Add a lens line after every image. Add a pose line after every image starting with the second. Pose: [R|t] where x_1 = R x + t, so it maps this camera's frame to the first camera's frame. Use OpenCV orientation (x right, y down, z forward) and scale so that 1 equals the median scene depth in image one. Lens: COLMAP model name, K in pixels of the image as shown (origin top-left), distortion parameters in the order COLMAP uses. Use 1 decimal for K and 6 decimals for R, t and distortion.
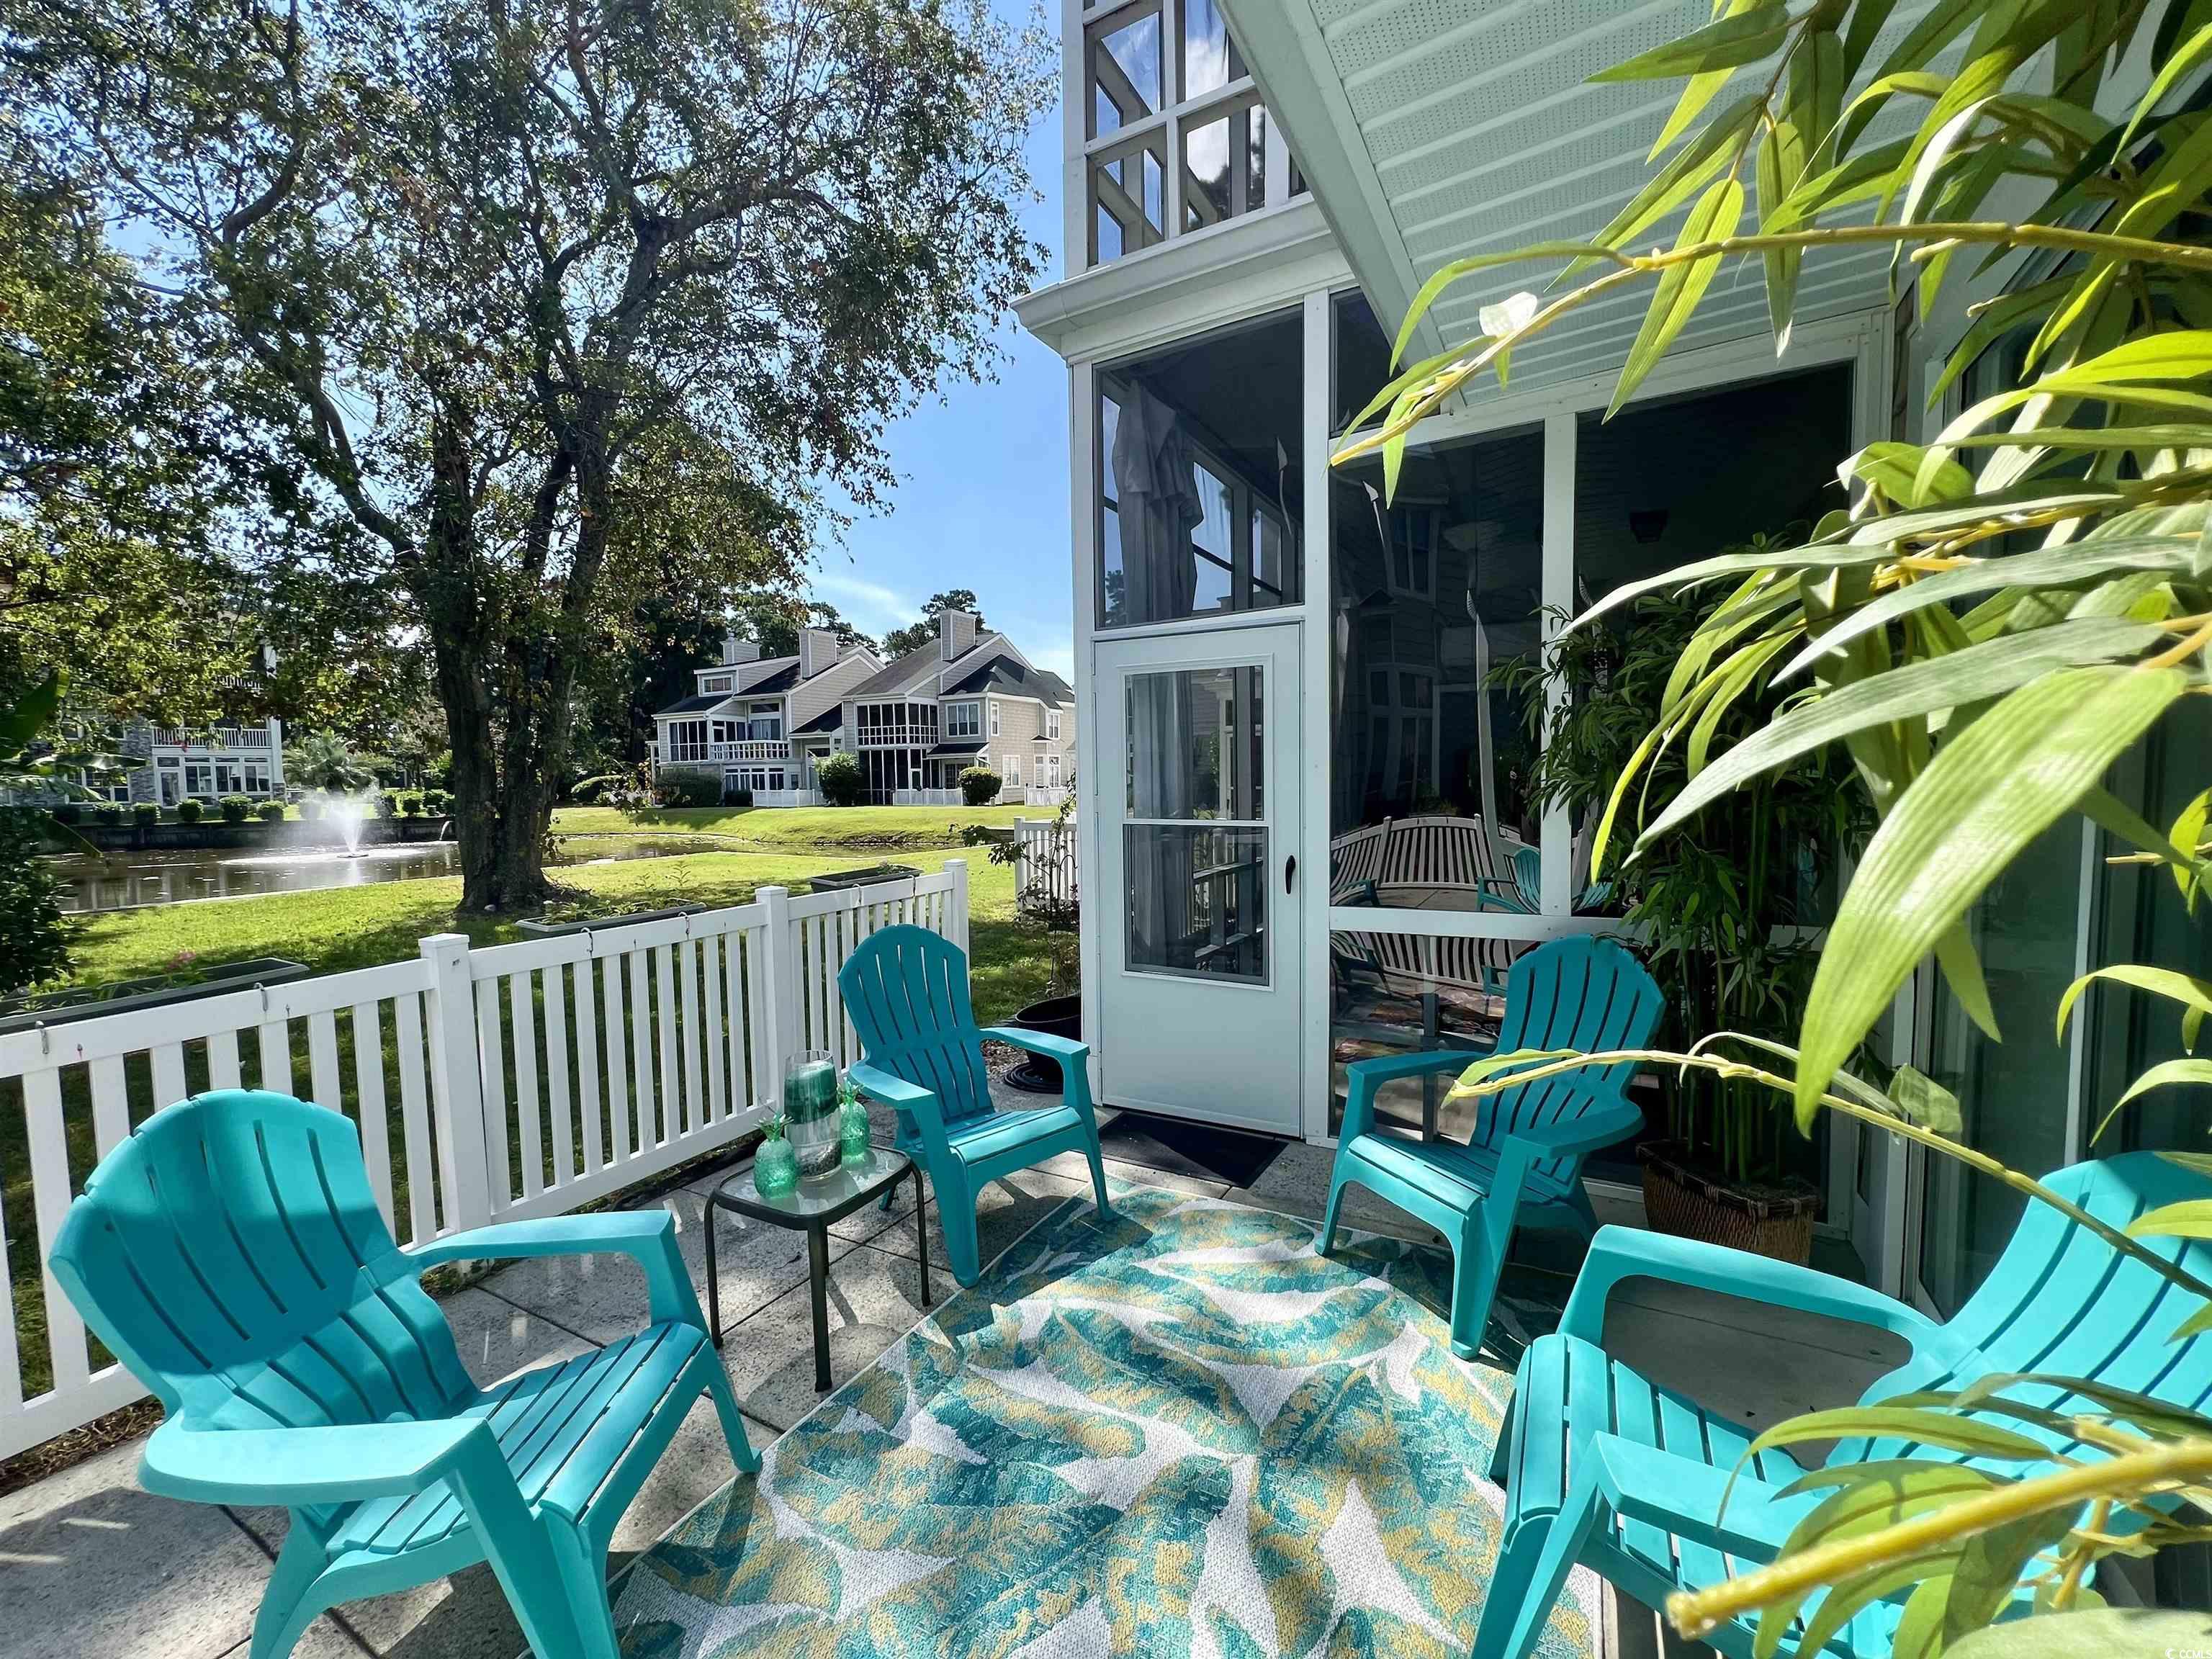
lens RADIAL K [[883.9, 0, 1101.0], [0, 883.9, 834.2], [0, 0, 1]] dist [-0.003118, -0.000272]
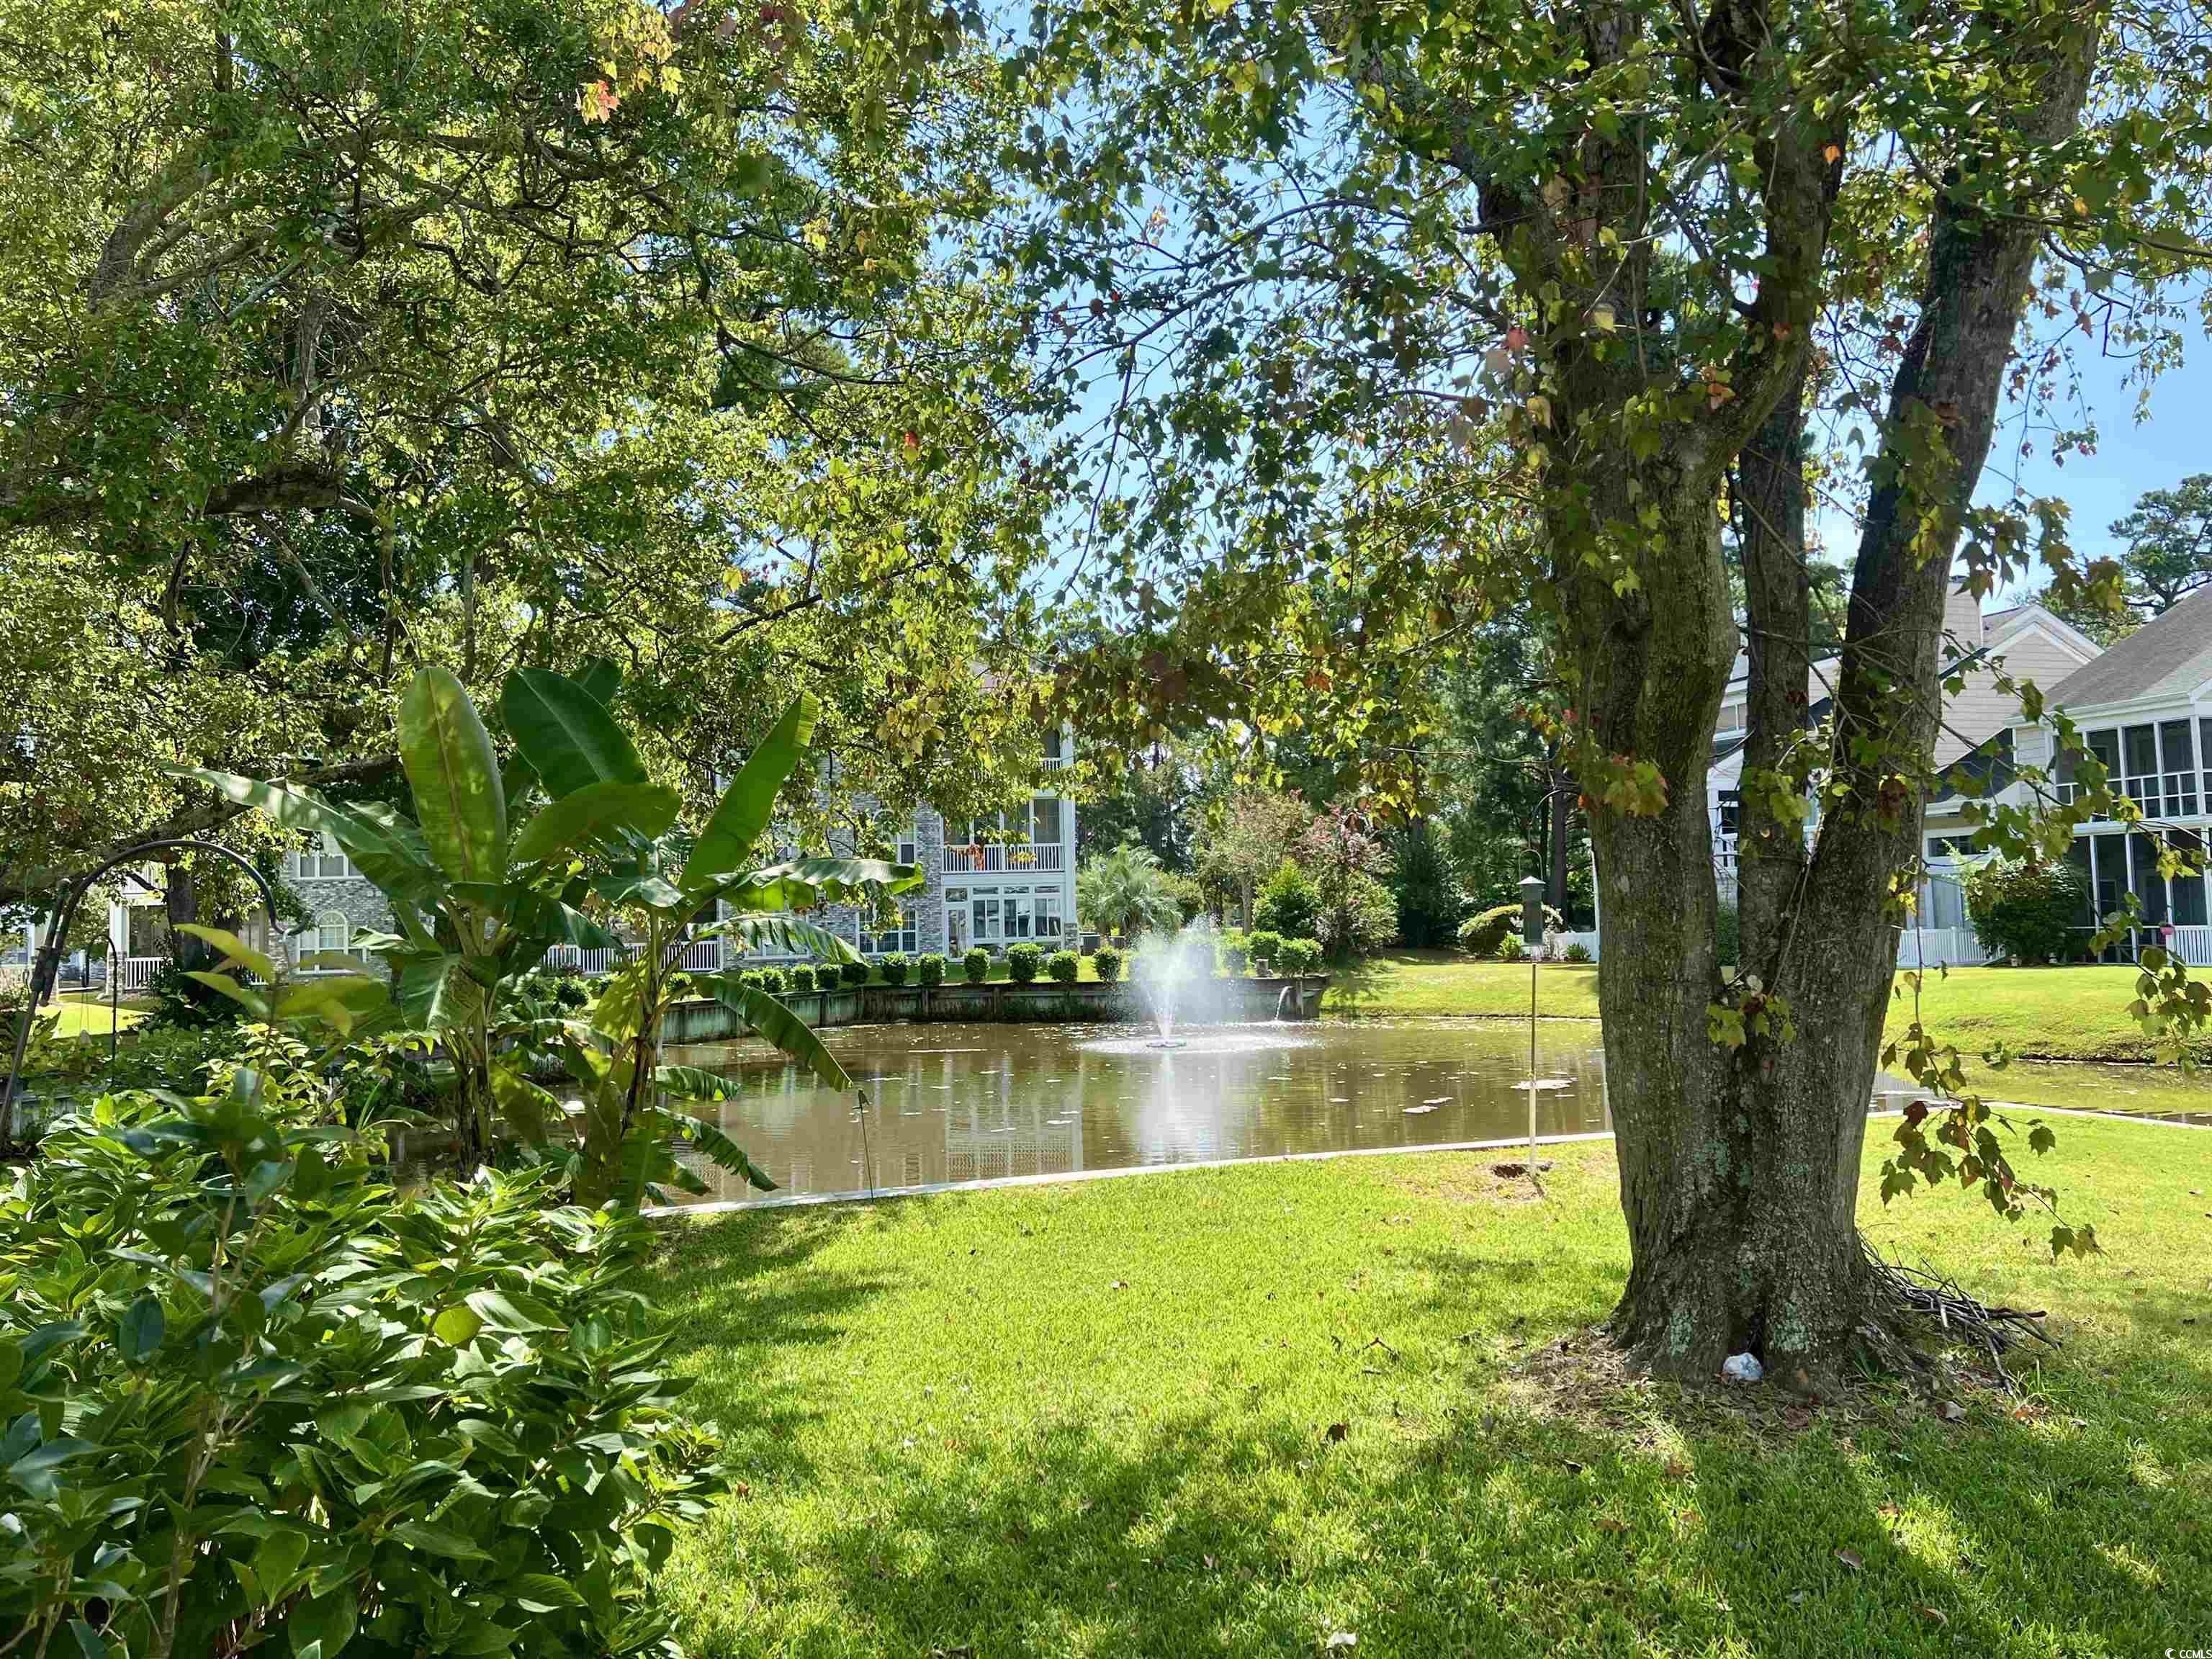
lens RADIAL K [[1663.6, 0, 1106.5], [0, 1663.6, 829.9], [0, 0, 1]] dist [-0.001976, -0.000879]
pose [[0.750124, -0.046017, -0.659694, -0.089712], [-0.026125, 0.994735, -0.099094, -0.004876], [0.660781, 0.091567, 0.744972, 0.084044]]
